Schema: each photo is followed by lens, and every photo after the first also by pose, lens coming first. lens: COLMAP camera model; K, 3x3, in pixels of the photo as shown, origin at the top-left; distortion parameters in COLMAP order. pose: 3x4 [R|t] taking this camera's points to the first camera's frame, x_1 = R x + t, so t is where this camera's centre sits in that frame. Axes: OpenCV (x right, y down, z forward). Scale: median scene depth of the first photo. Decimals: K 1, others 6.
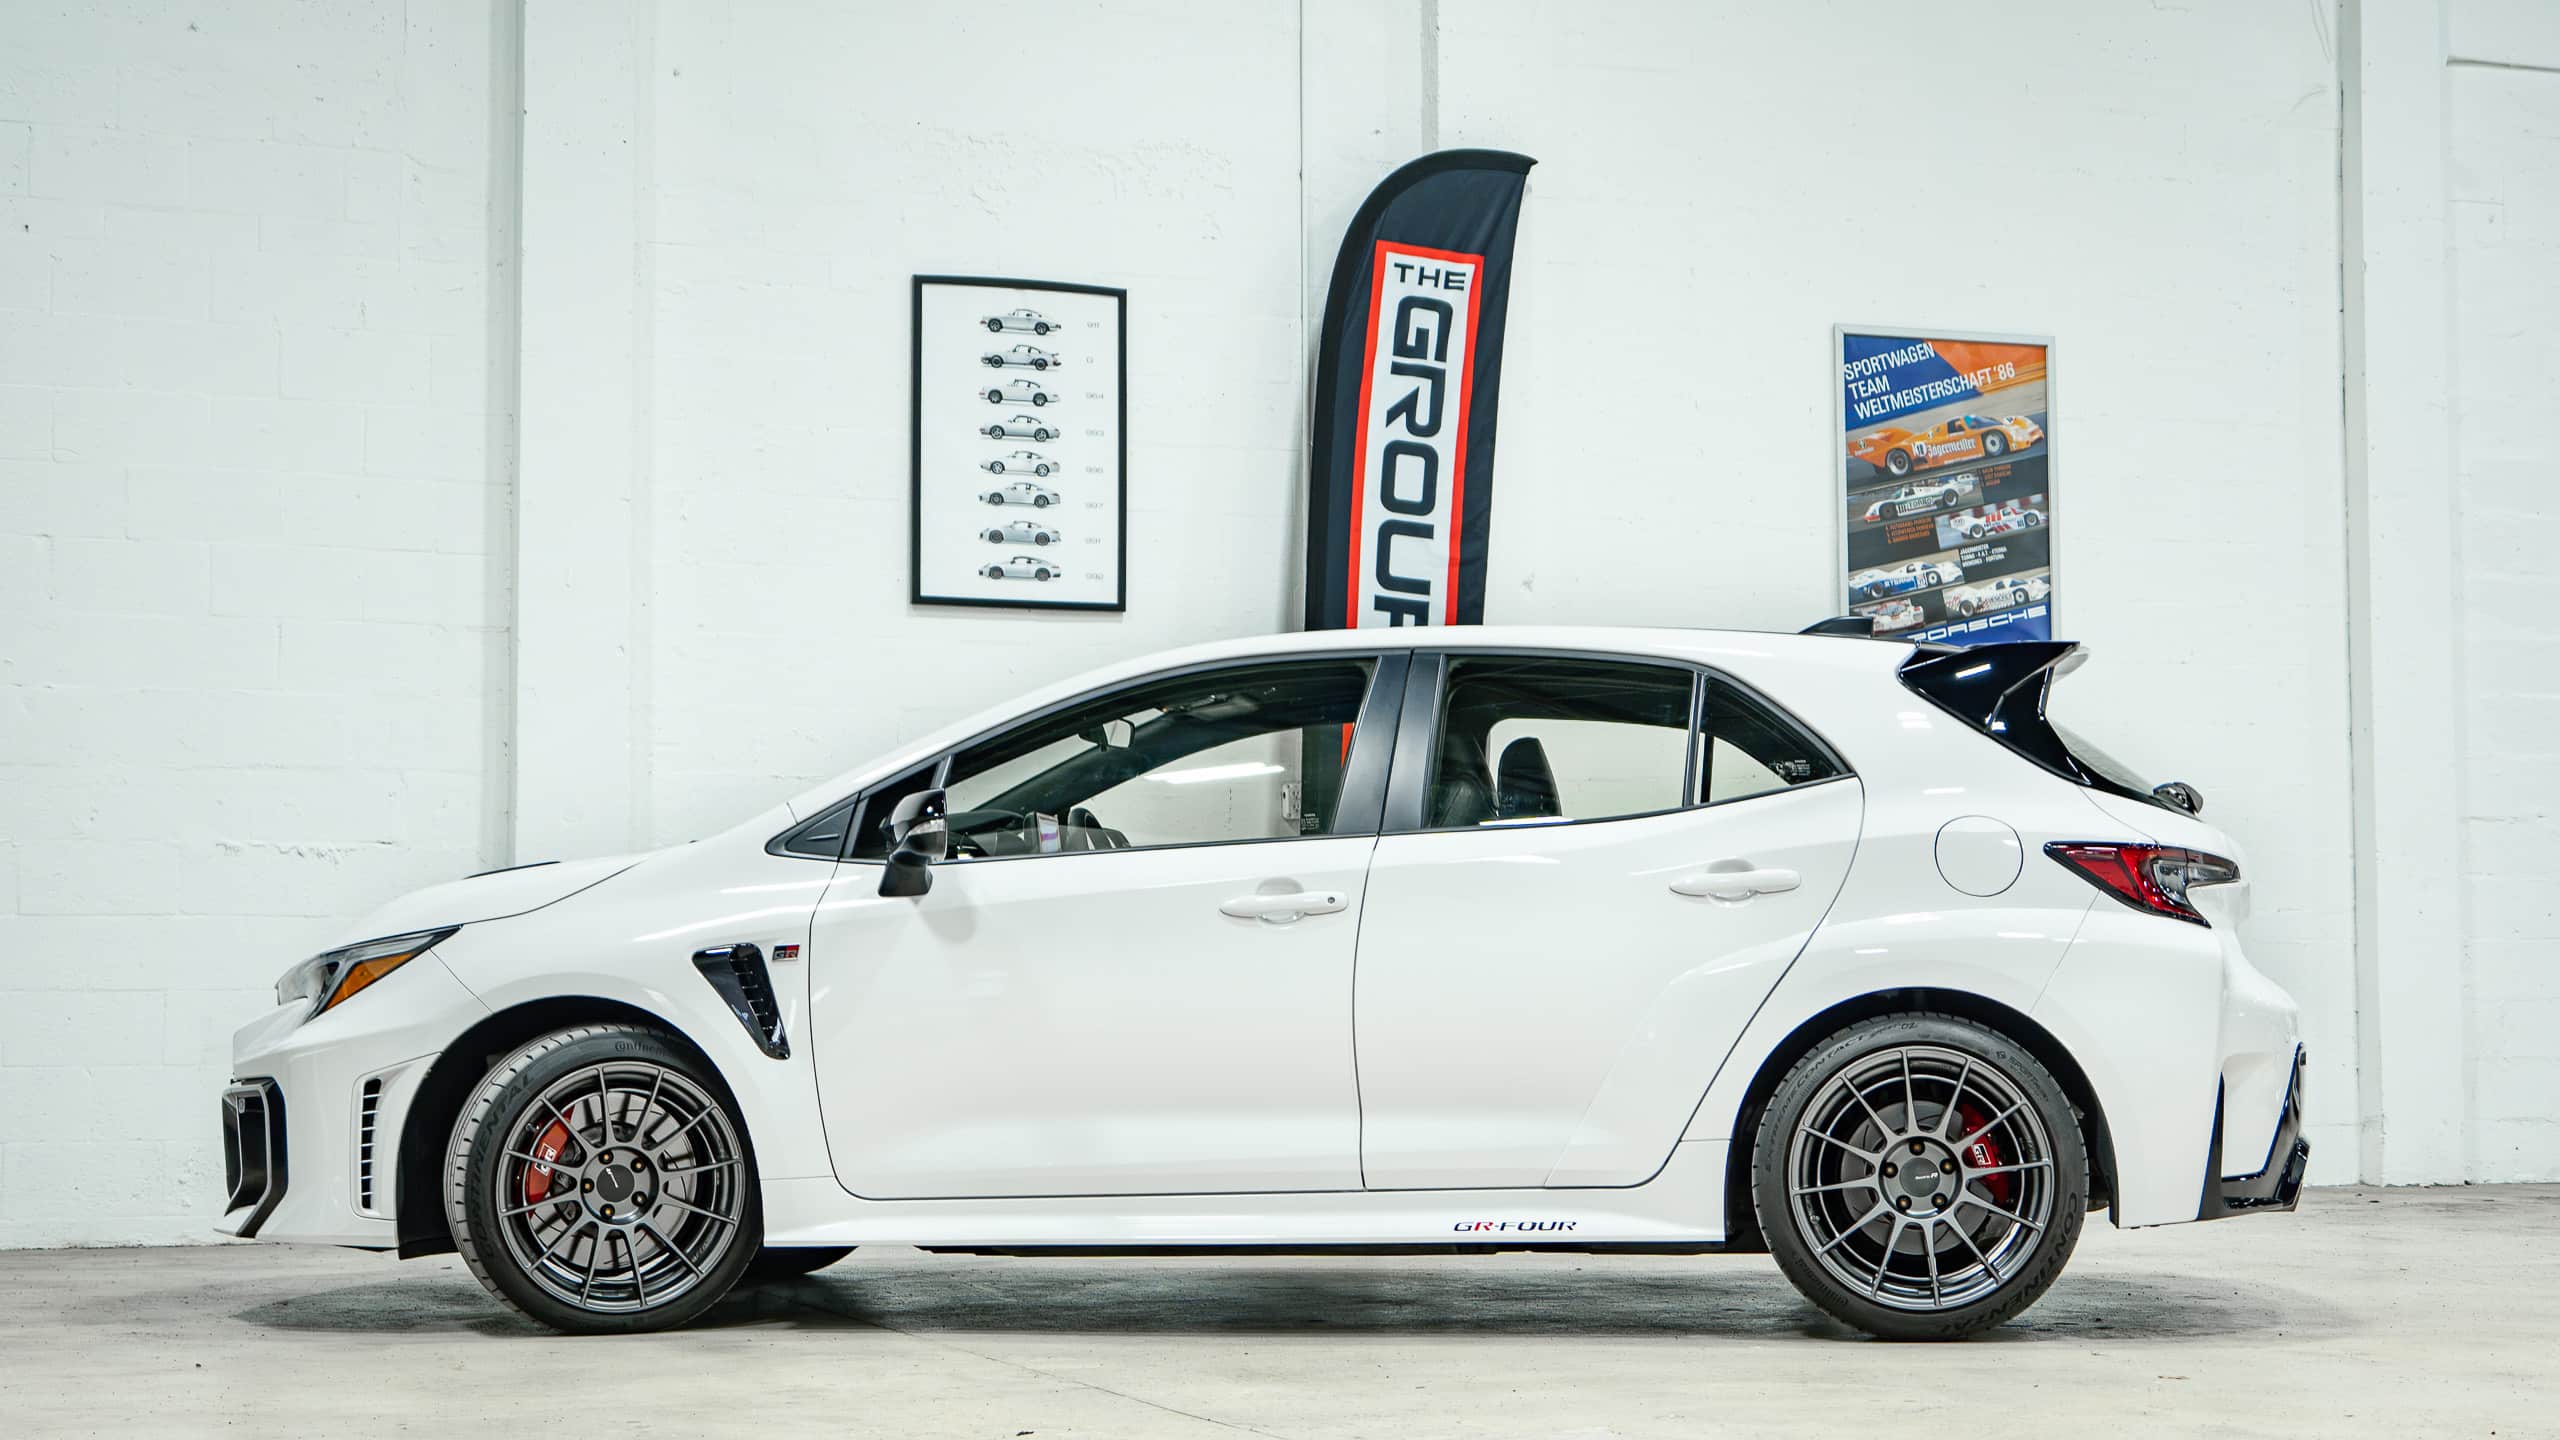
lens RADIAL K [[3736.0, 0, 1156.3], [0, 3736.0, 712.2], [0, 0, 1]] dist [0.027371, 0.115151]
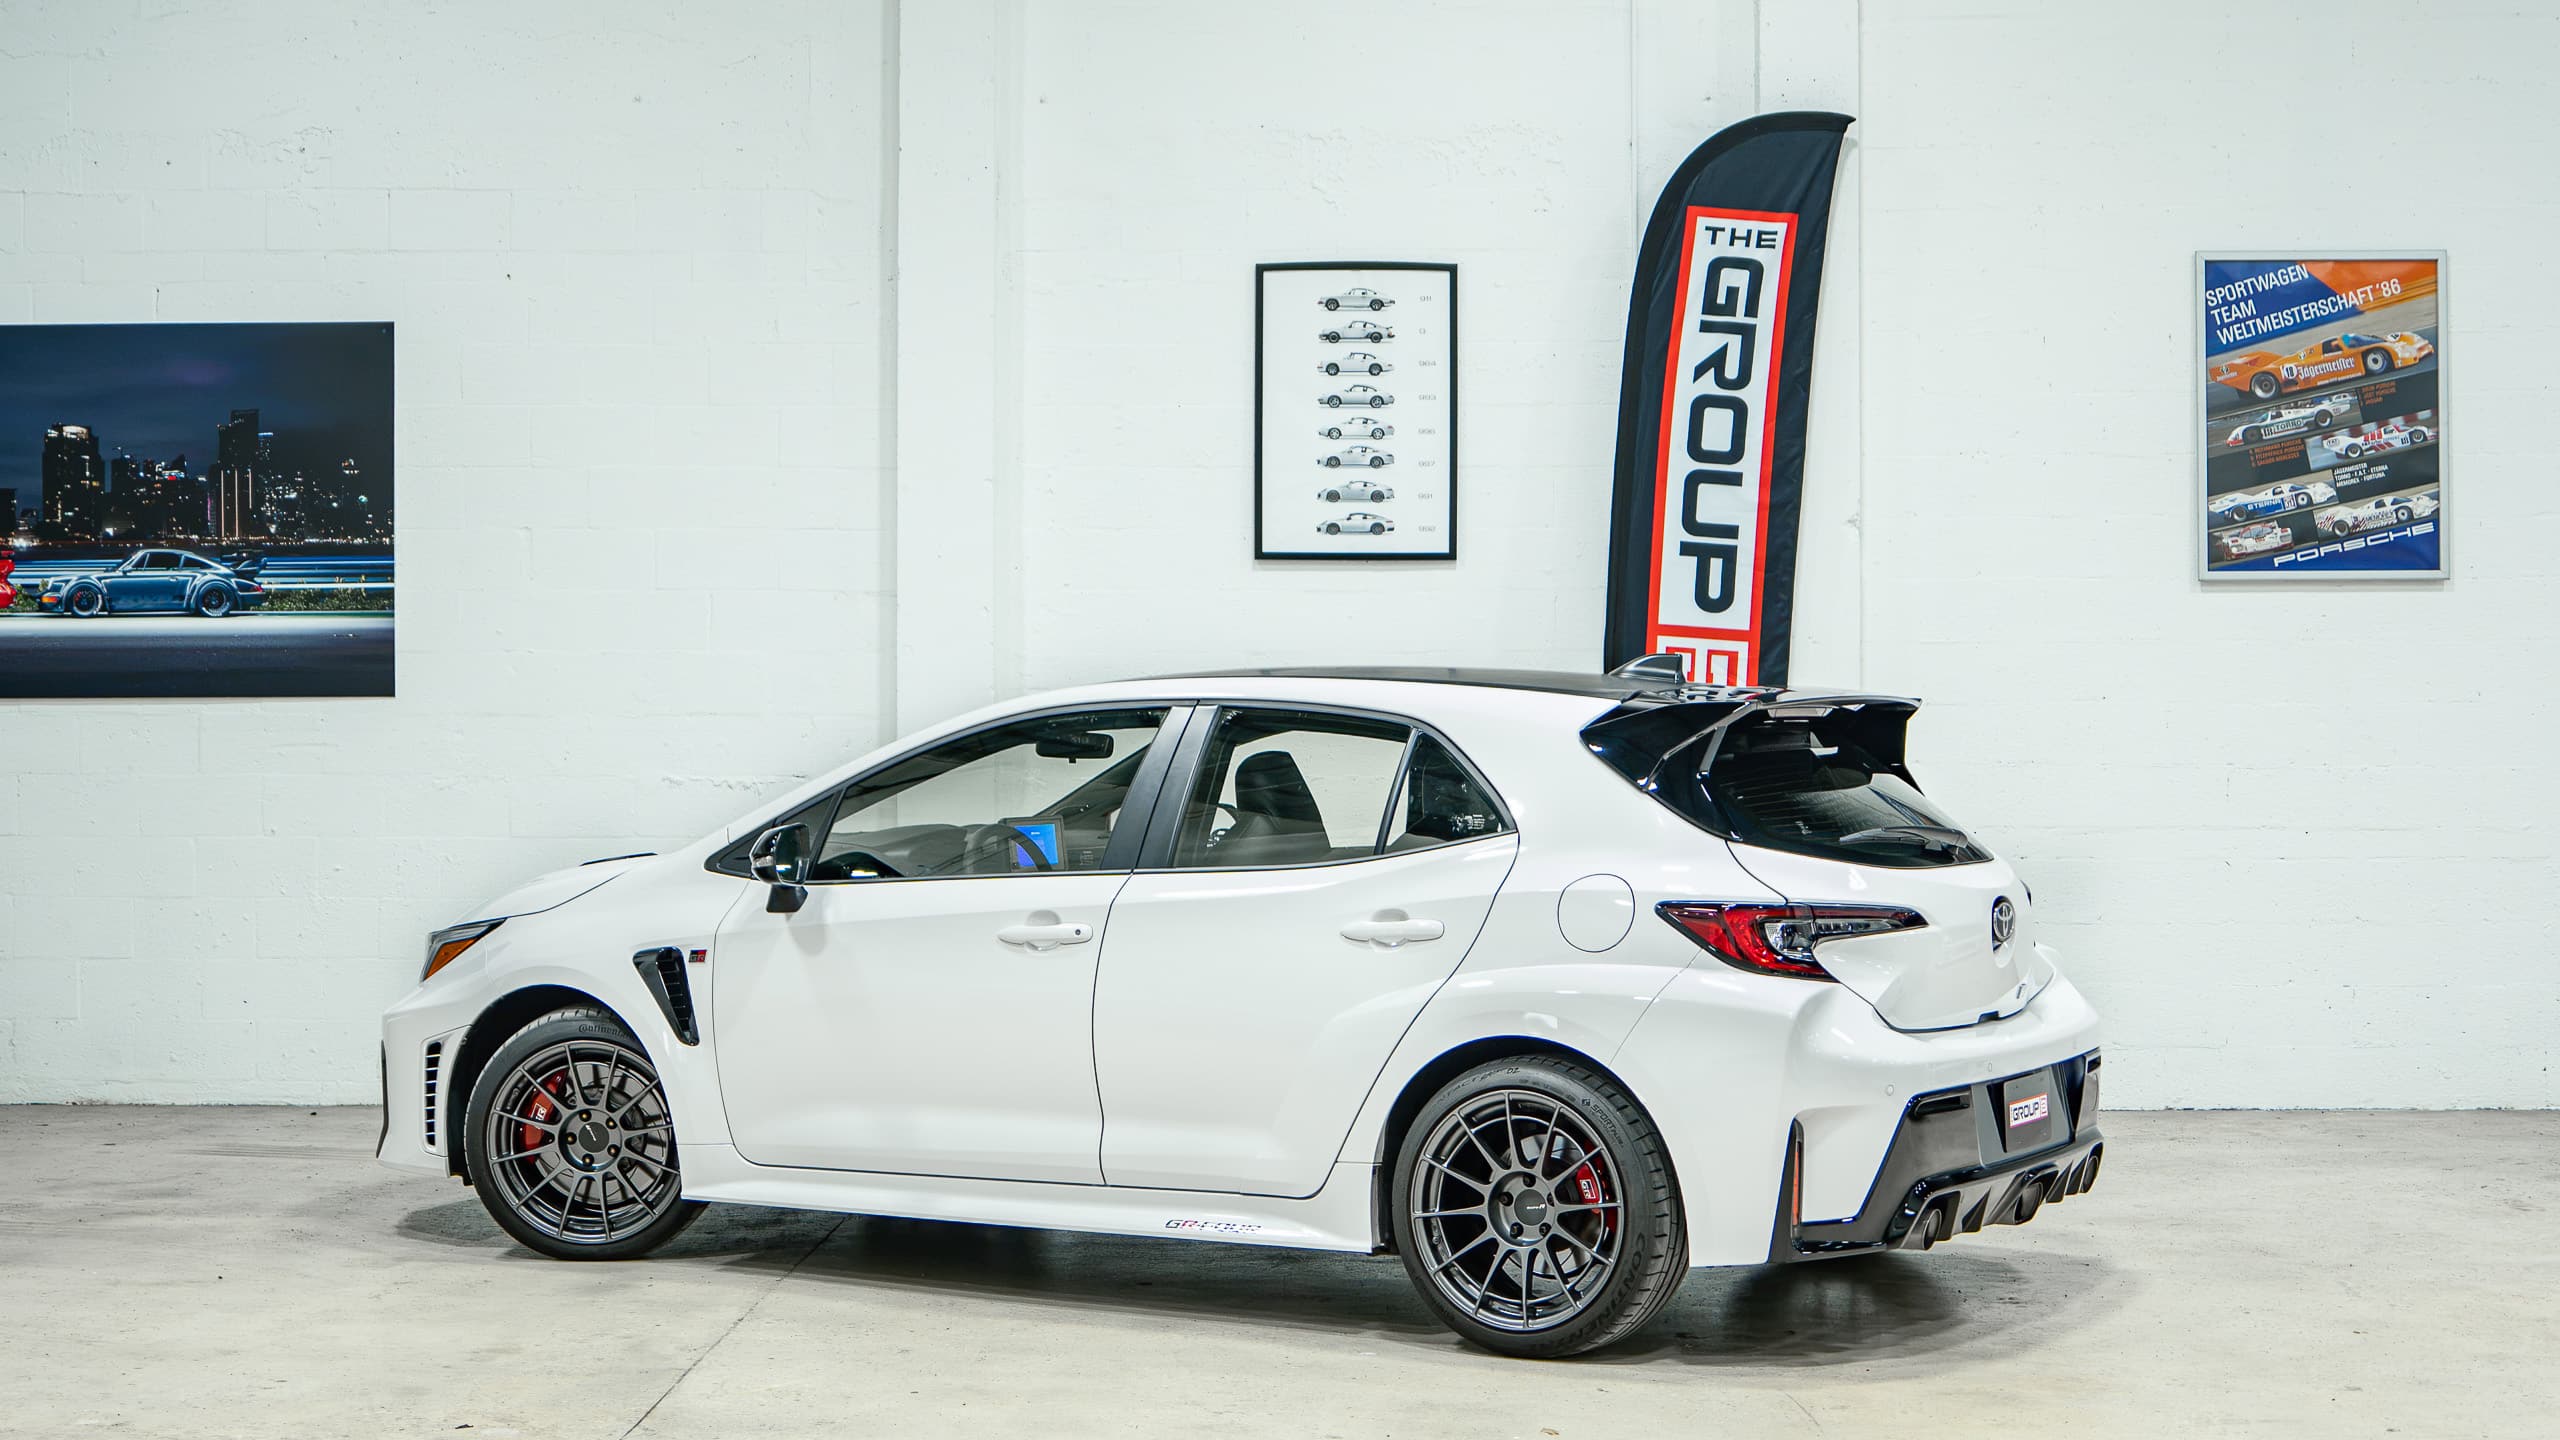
lens RADIAL K [[3540.8, 0, 1263.9], [0, 3540.8, 603.3], [0, 0, 1]] dist [-0.032714, 0.036749]
pose [[0.927828, -0.005065, -0.372974, 0.325139], [0.024905, 0.998518, 0.048394, -0.065429], [0.372176, -0.054190, 0.926579, 0.013087]]
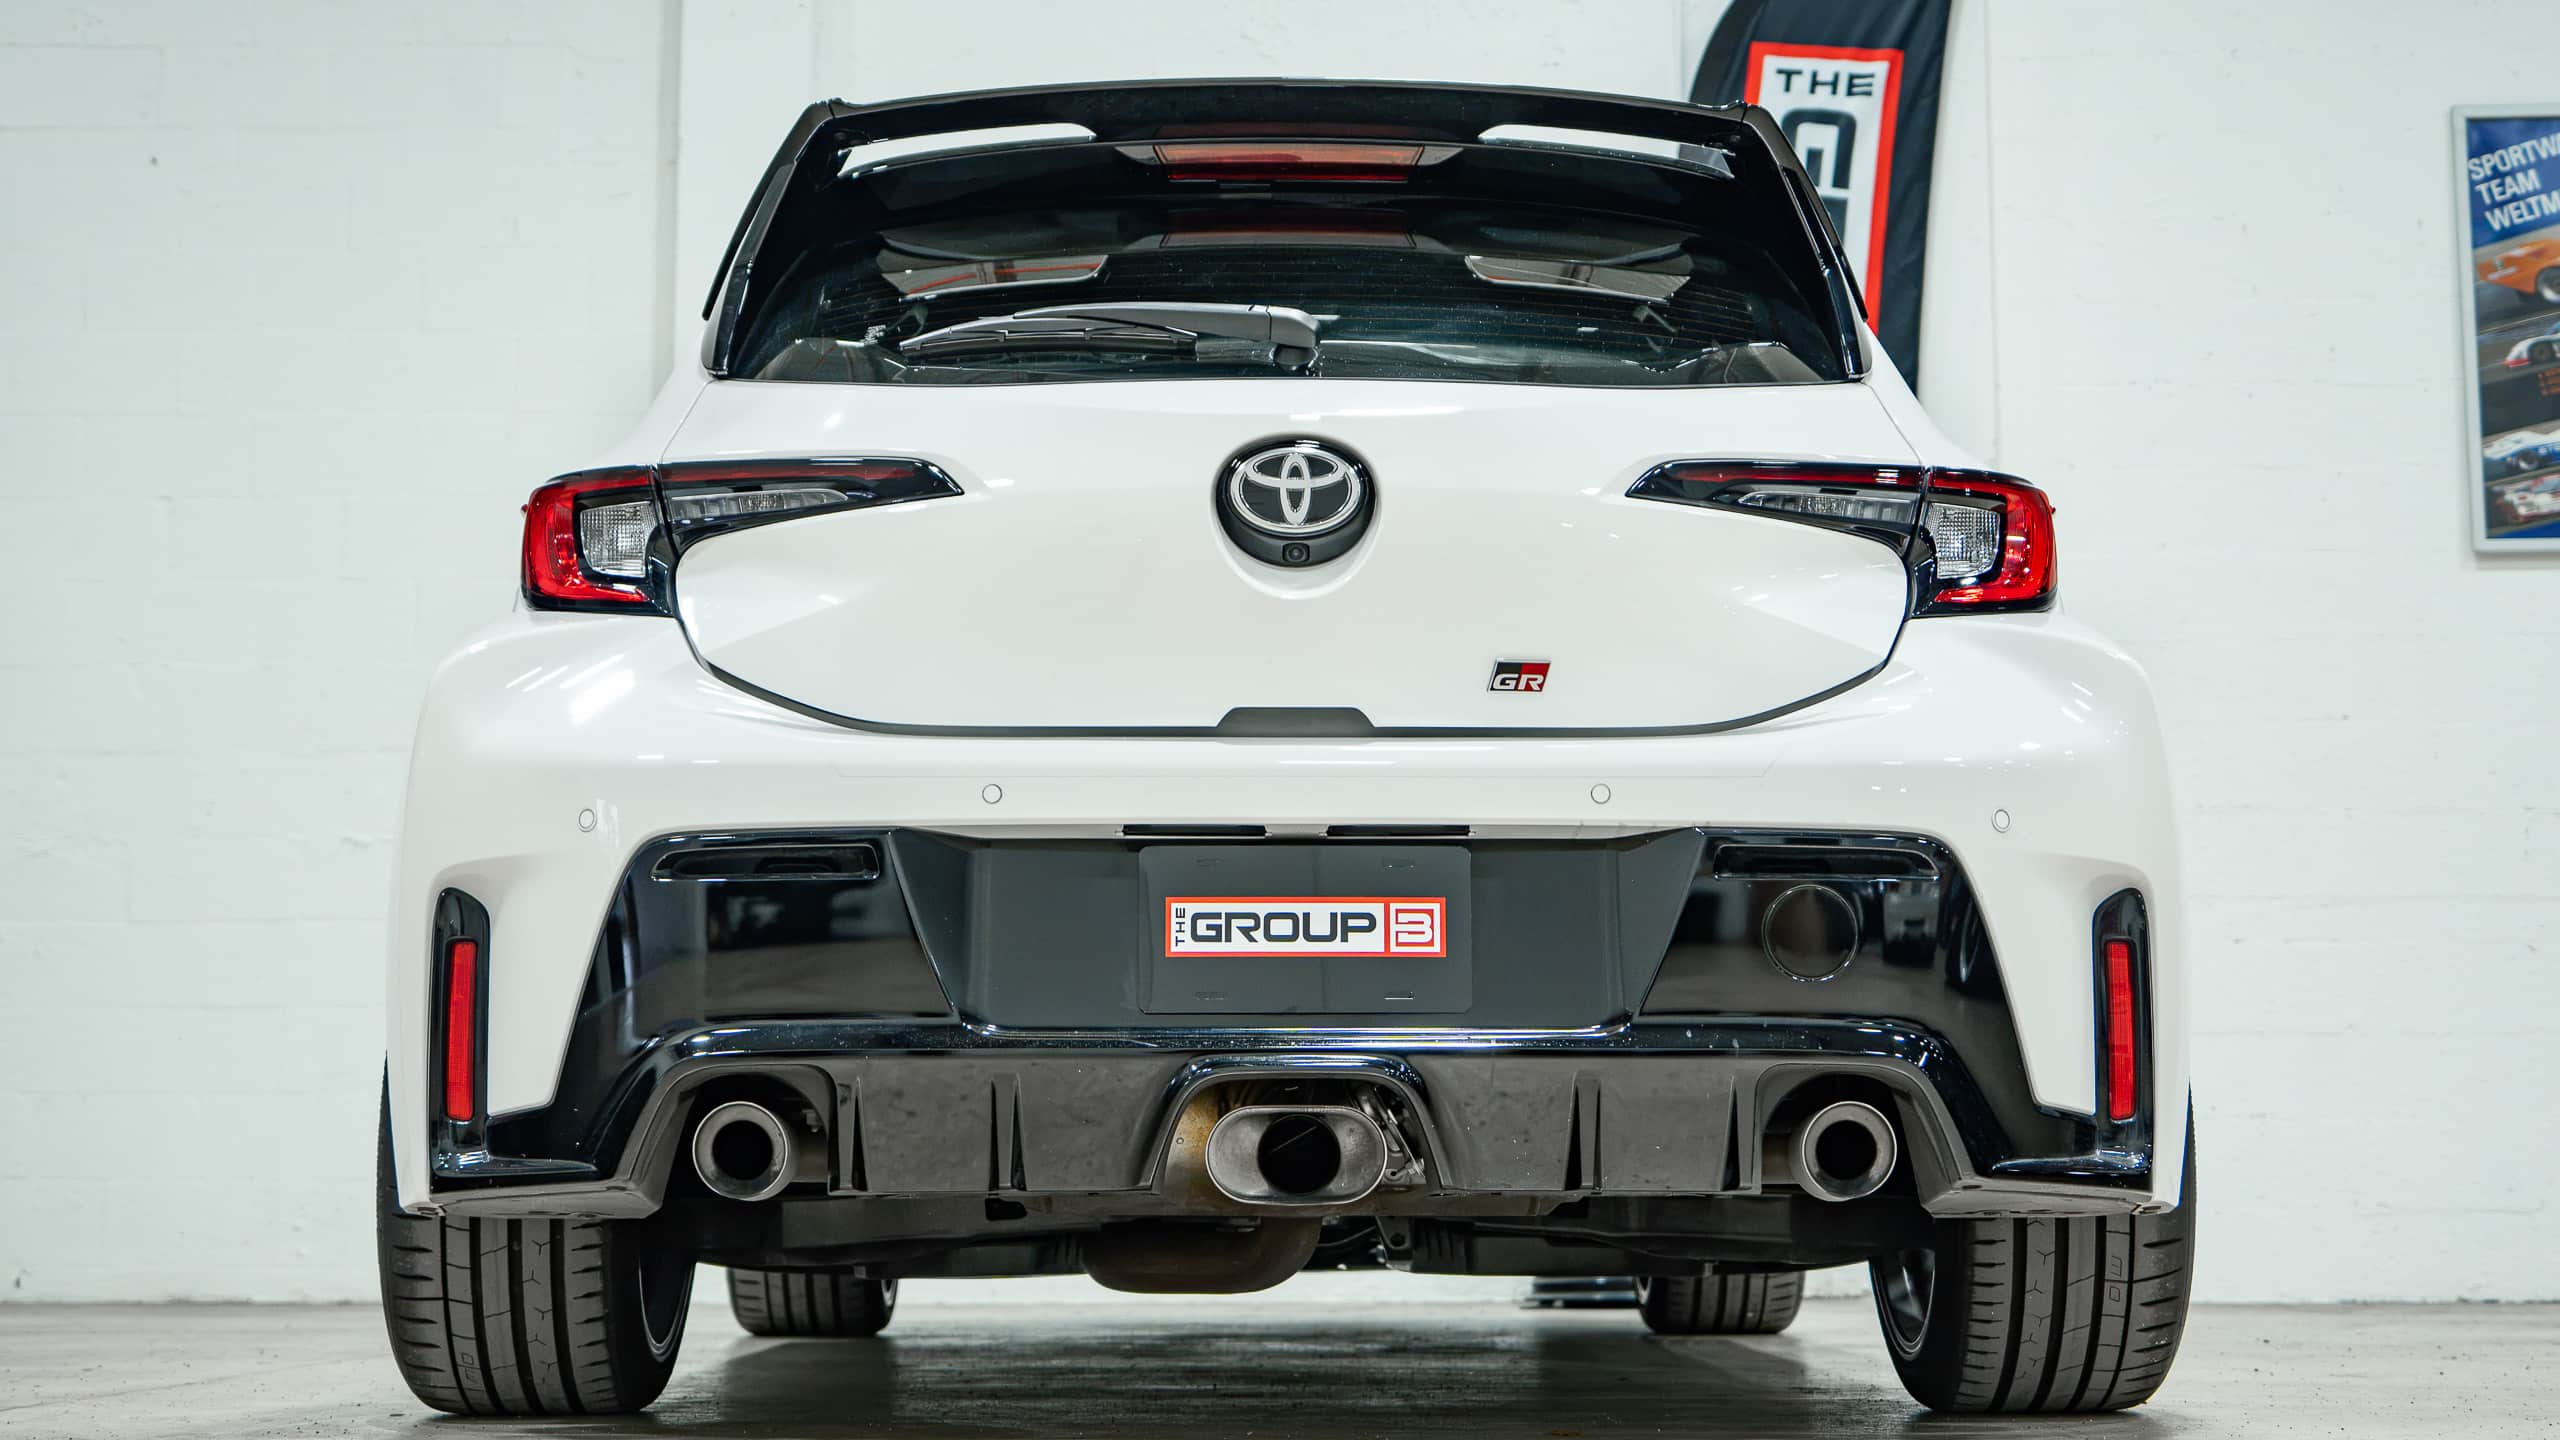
lens RADIAL K [[3734.5, 0, 1246.6], [0, 3734.5, 656.0], [0, 0, 1]] dist [0.017718, 0.067102]
pose [[0.923909, -0.050749, -0.379232, 0.253096], [0.024487, 0.996975, -0.073759, 0.057007], [0.381829, 0.058860, 0.922357, 0.248273]]
